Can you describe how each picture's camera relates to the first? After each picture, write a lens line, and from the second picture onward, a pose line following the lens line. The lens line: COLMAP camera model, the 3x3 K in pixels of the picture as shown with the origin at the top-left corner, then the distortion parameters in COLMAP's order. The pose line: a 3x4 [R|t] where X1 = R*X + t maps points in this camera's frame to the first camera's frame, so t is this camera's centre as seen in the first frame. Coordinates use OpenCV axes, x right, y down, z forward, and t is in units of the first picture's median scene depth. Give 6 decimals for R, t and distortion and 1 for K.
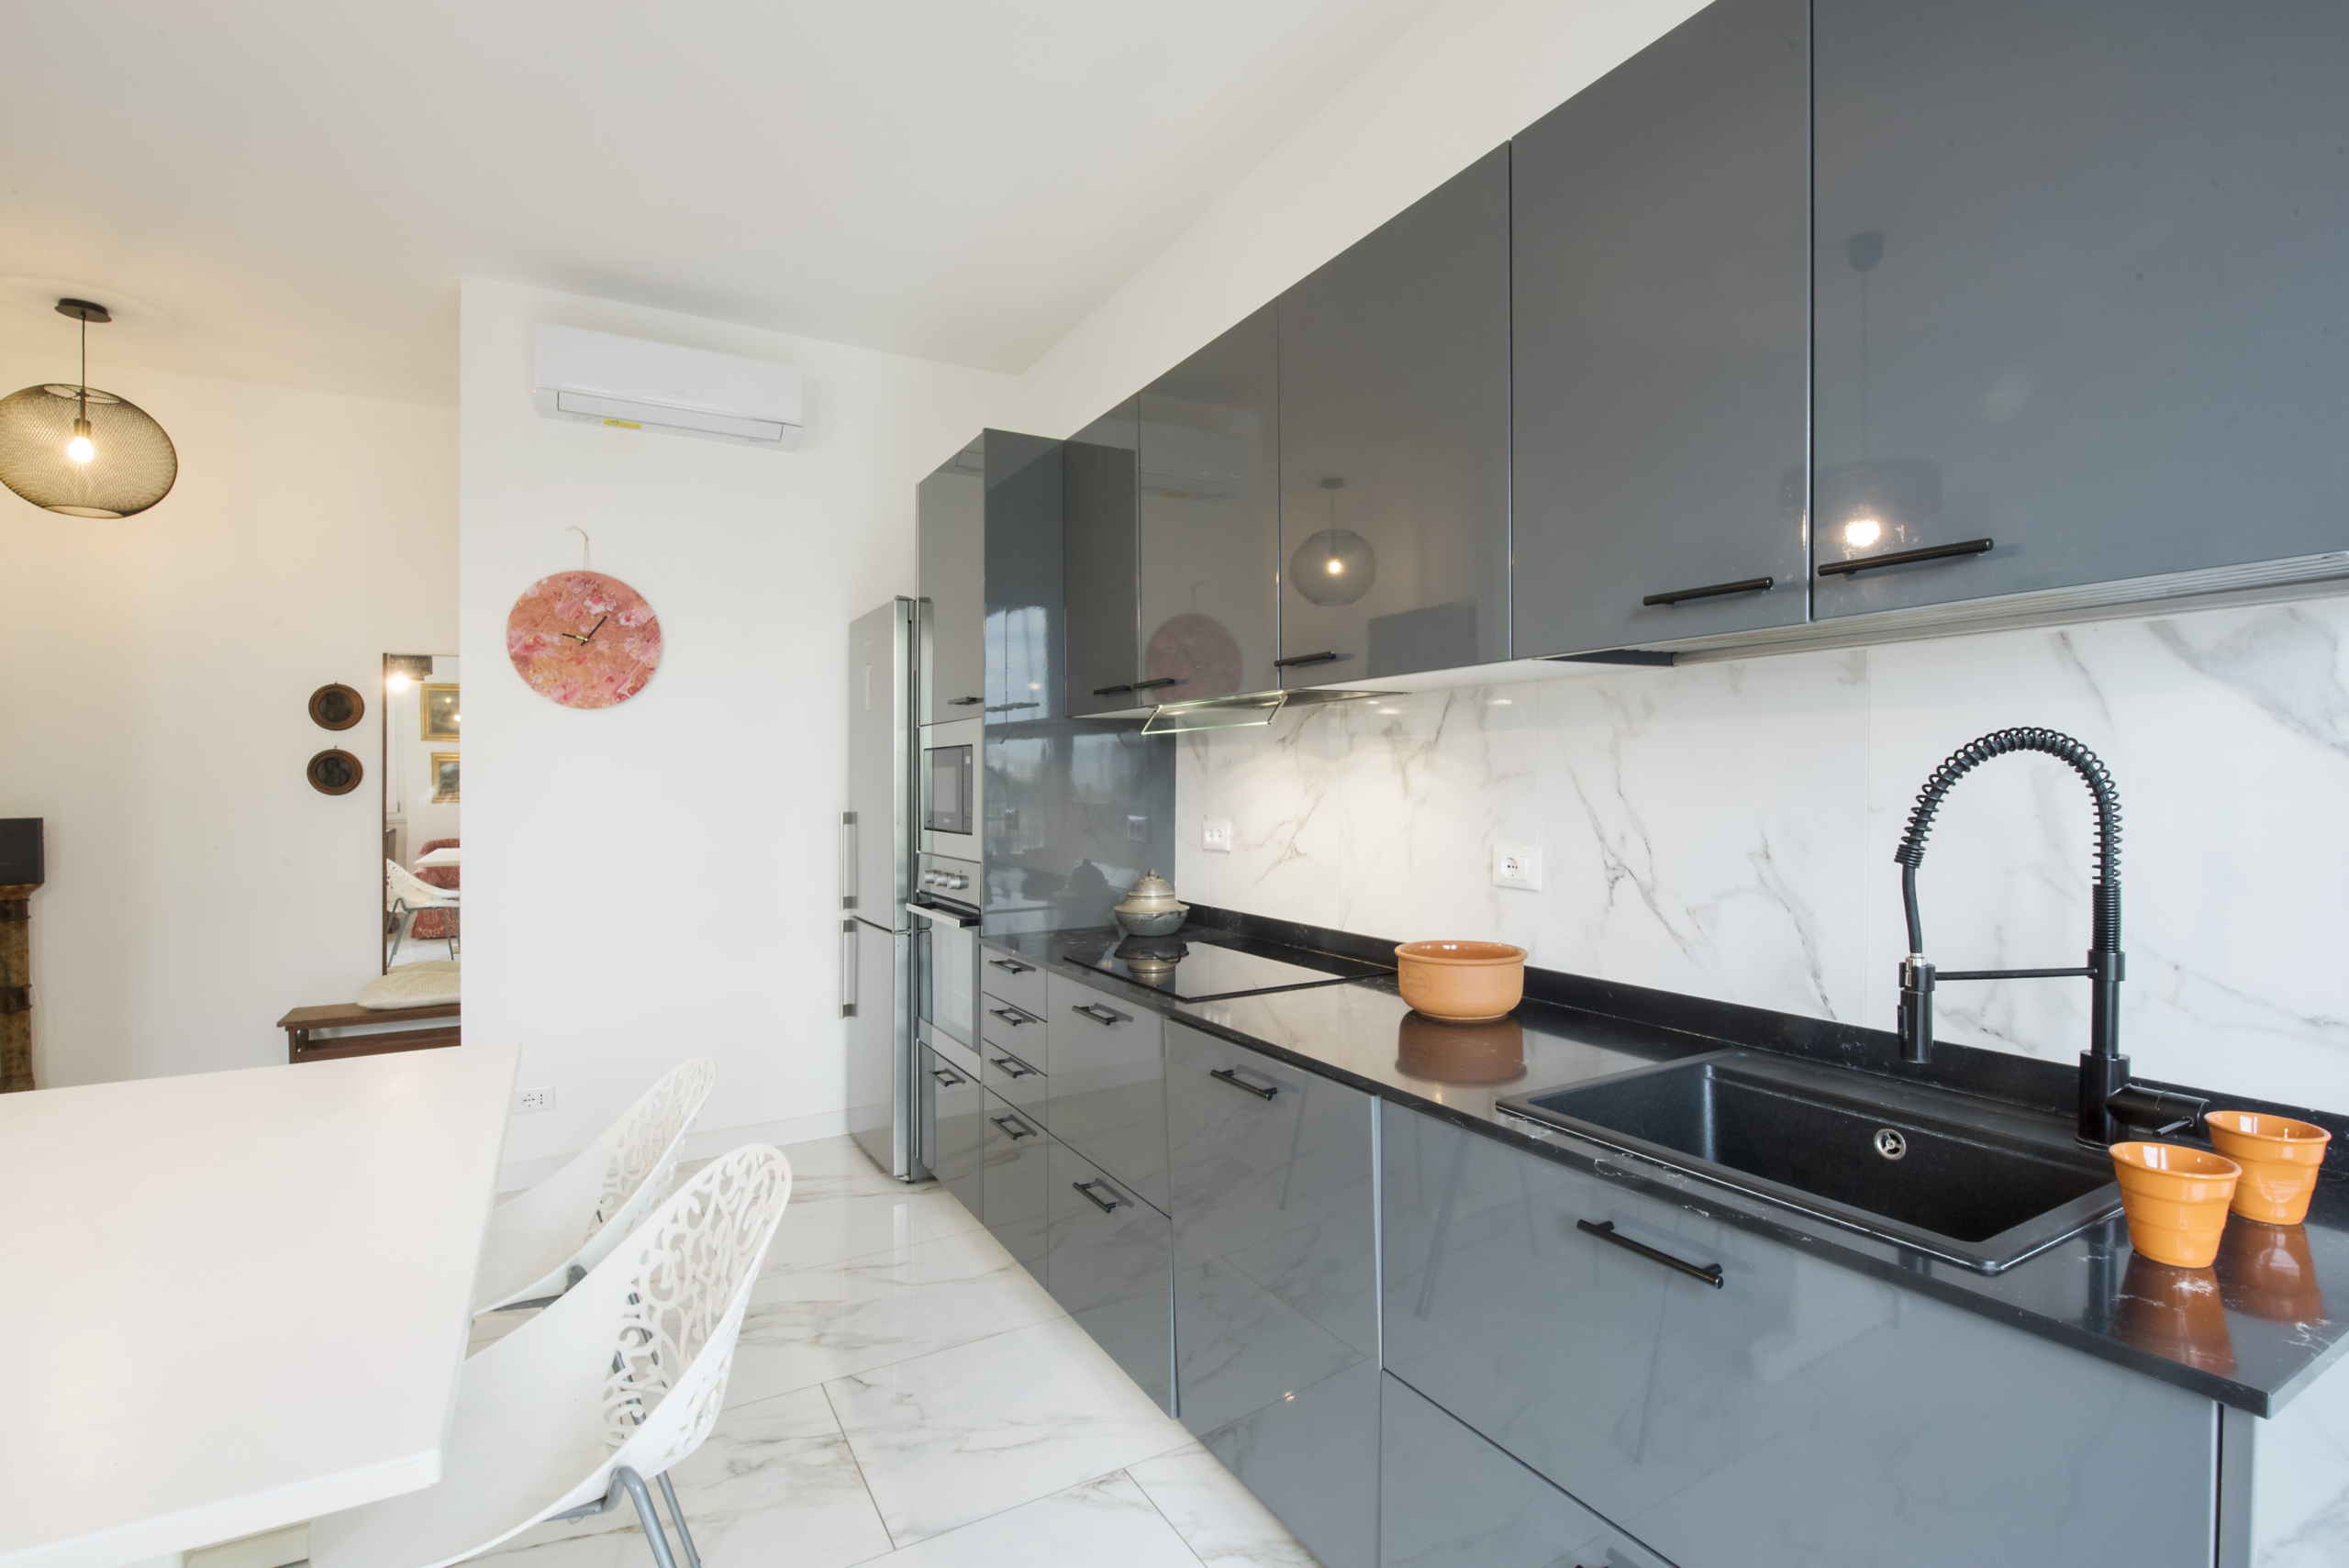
lens RADIAL K [[1070.1, 0, 1196.5], [0, 1070.1, 787.0], [0, 0, 1]] dist [-0.013315, -0.001677]
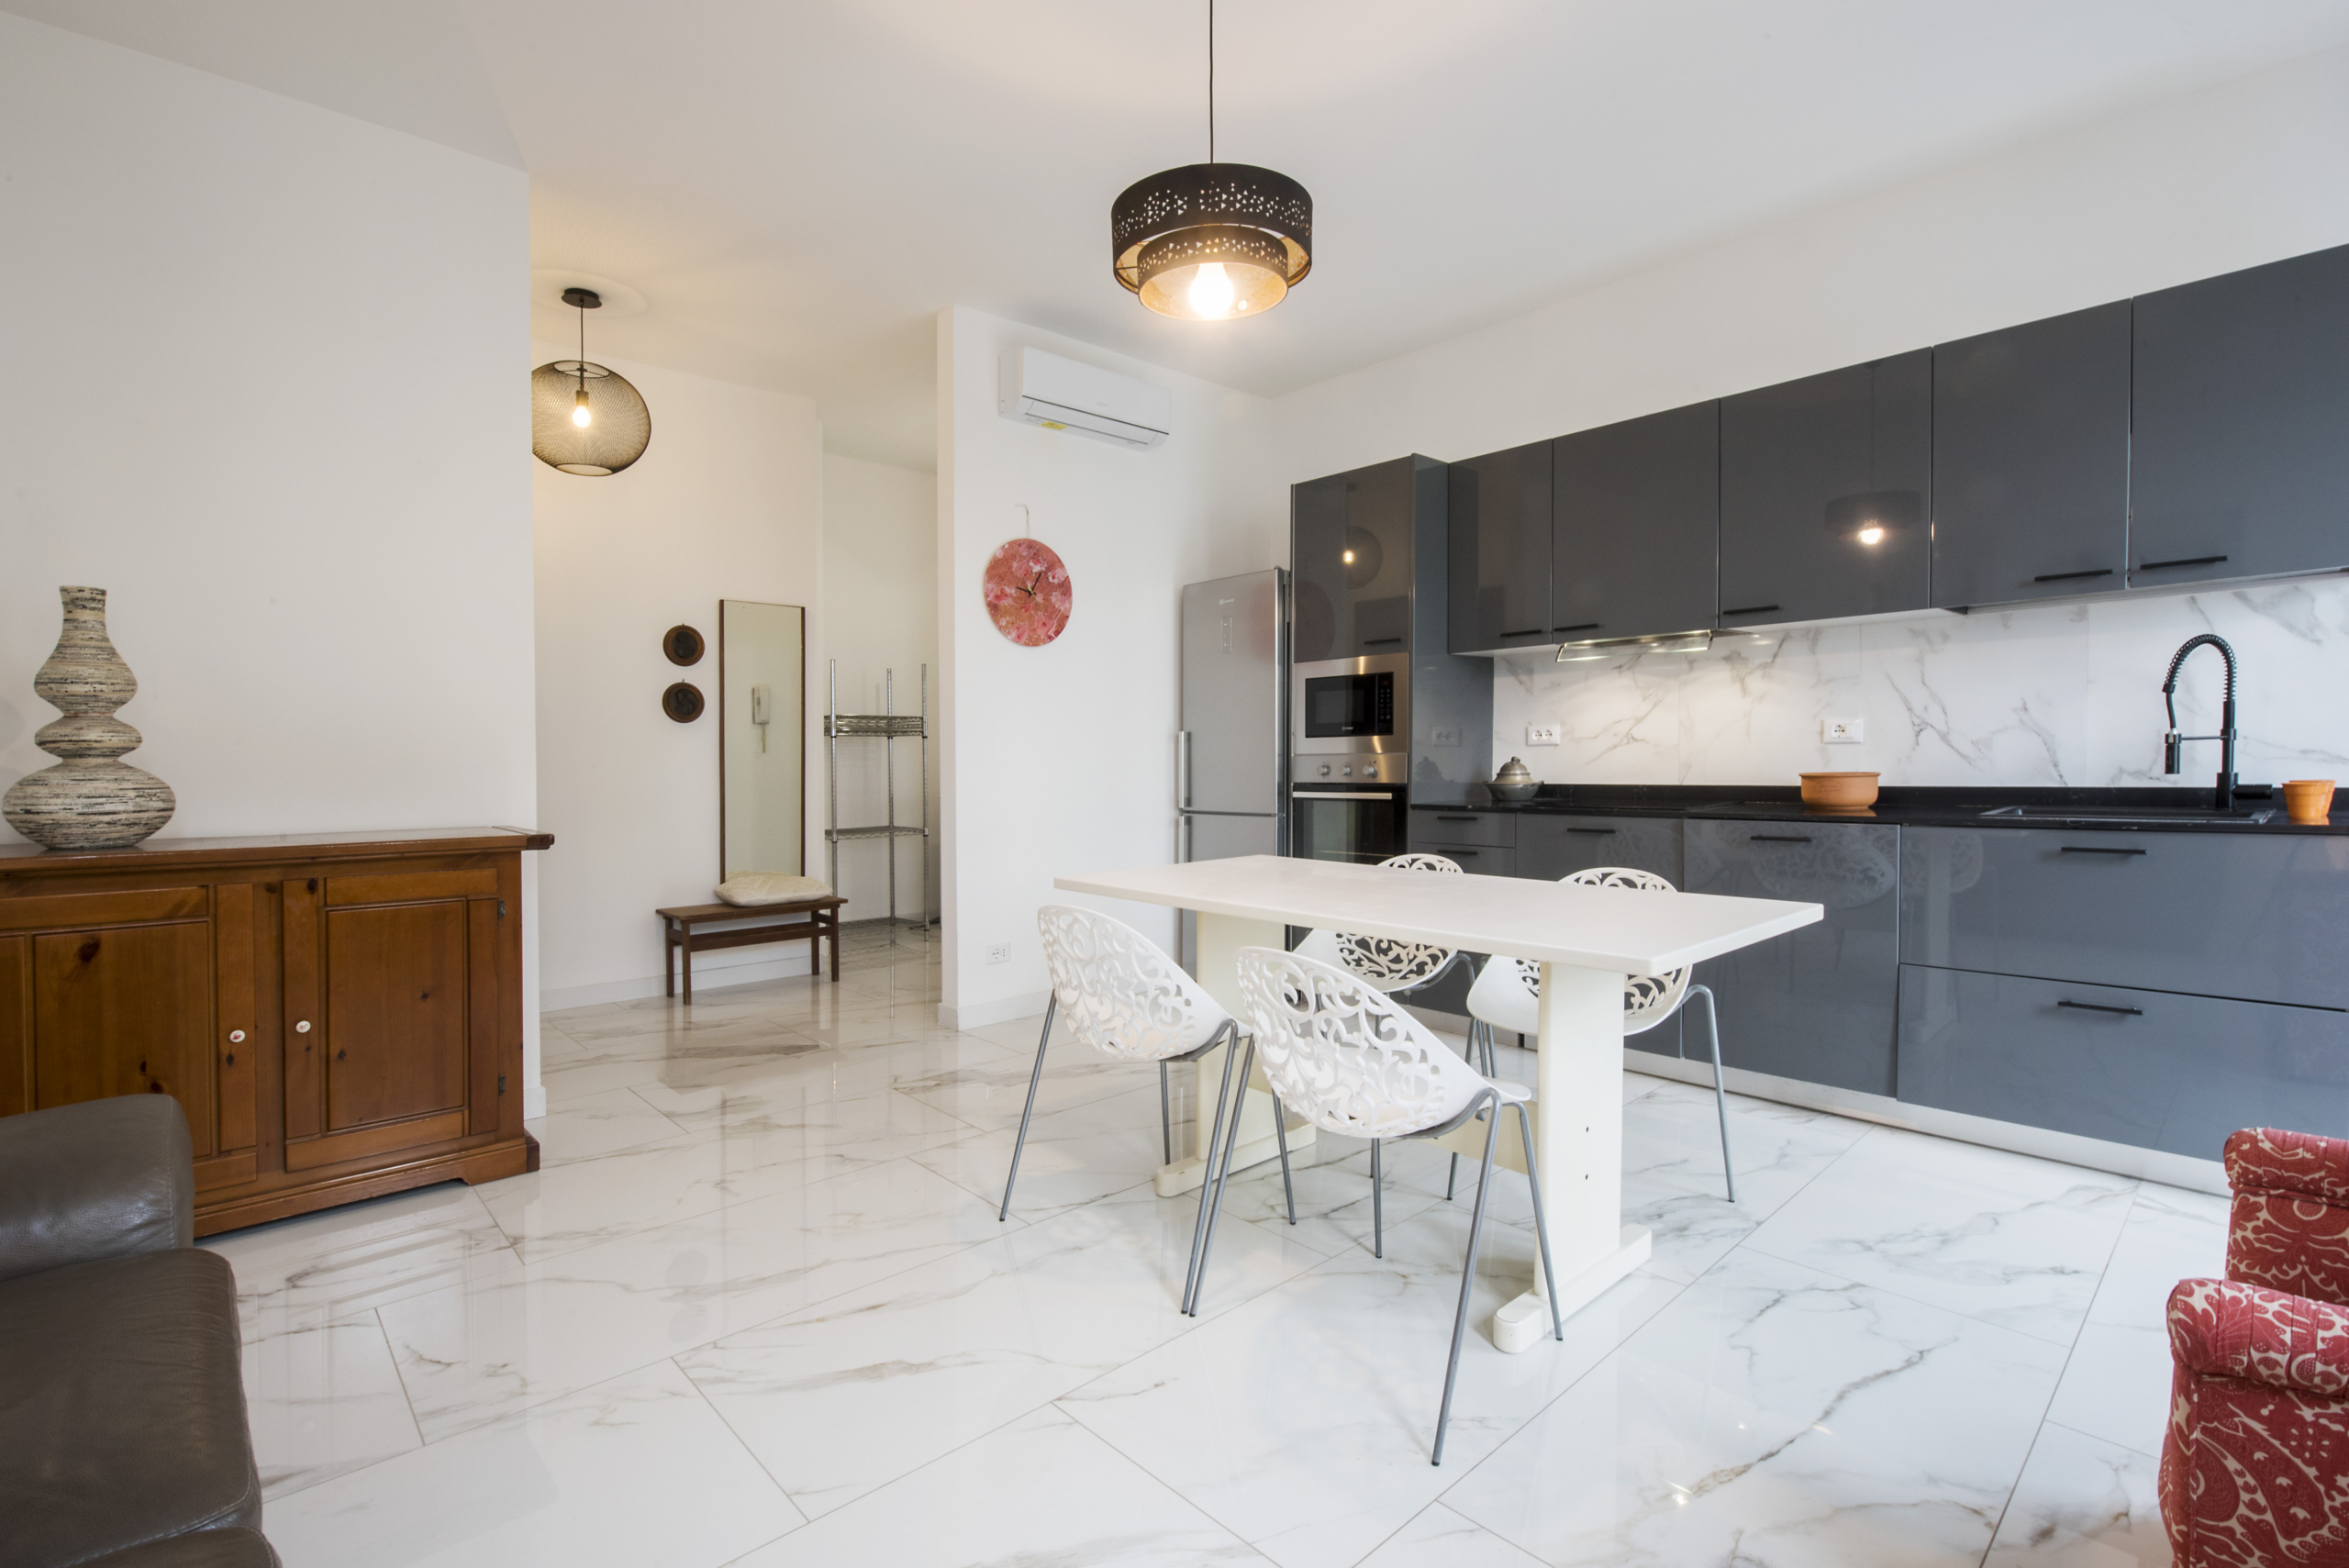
lens RADIAL K [[1070.1, 0, 1187.3], [0, 1070.1, 769.8], [0, 0, 1]] dist [-0.013315, -0.001677]
pose [[0.980533, -0.006972, 0.196230, -0.782113], [0.007543, 0.999969, -0.002164, 0.095654], [-0.196209, 0.003602, 0.980556, -0.357724]]
